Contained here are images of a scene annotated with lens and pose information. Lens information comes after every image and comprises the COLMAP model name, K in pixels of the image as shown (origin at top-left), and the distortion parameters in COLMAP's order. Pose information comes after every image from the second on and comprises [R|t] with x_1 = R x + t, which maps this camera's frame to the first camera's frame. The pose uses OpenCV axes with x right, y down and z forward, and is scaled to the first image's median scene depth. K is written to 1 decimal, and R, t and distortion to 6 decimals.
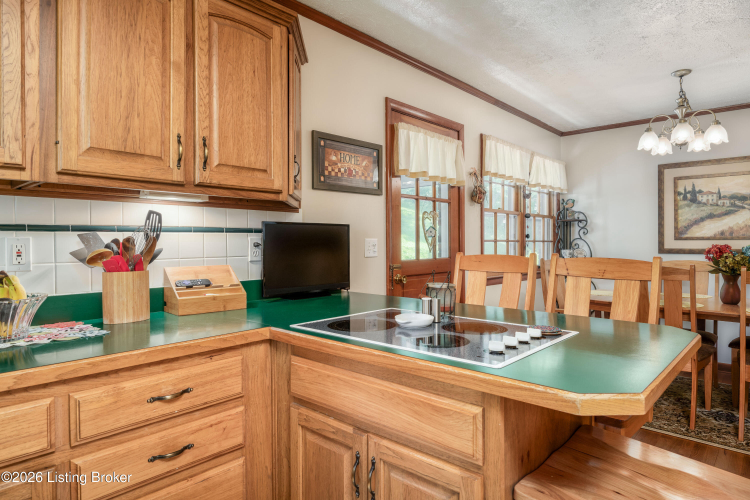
lens RADIAL K [[458.4, 0, 375.0], [0, 458.4, 250.0], [0, 0, 1]] dist [-0.006255, -0.001333]
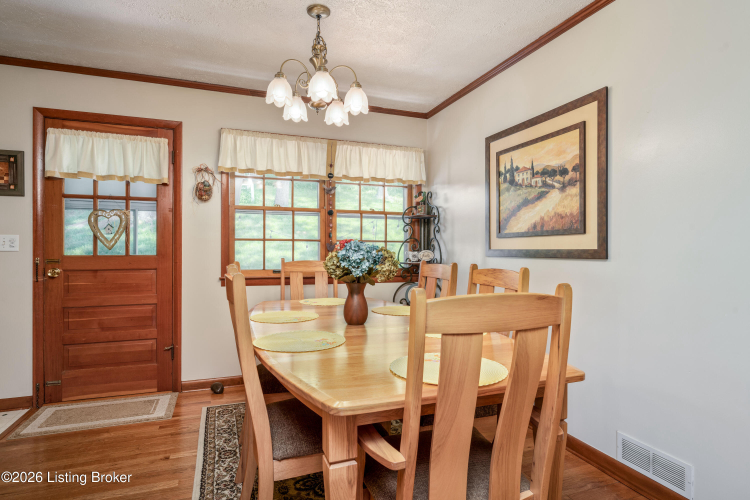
lens RADIAL K [[406.5, 0, 372.5], [0, 406.5, 252.4], [0, 0, 1]] dist [-0.001574, 0.000246]
pose [[0.887588, 0.008972, -0.460551, 0.803196], [-0.012636, 0.999908, -0.004873, 0.007611], [0.460465, 0.010145, 0.887620, 0.339859]]
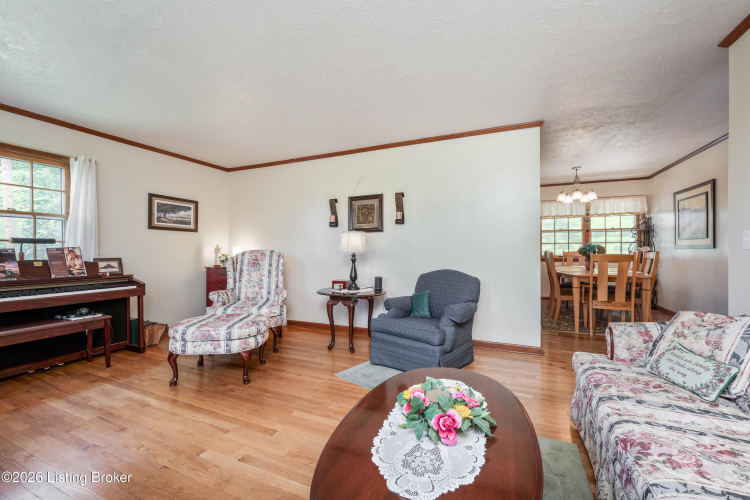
lens RADIAL K [[297.9, 0, 377.0], [0, 297.9, 253.2], [0, 0, 1]] dist [-0.000861, -0.000287]
pose [[0.304002, 0.009757, -0.952621, 1.360855], [-0.009942, 0.999926, 0.007069, 0.027408], [0.952619, 0.007322, 0.304077, -0.310272]]
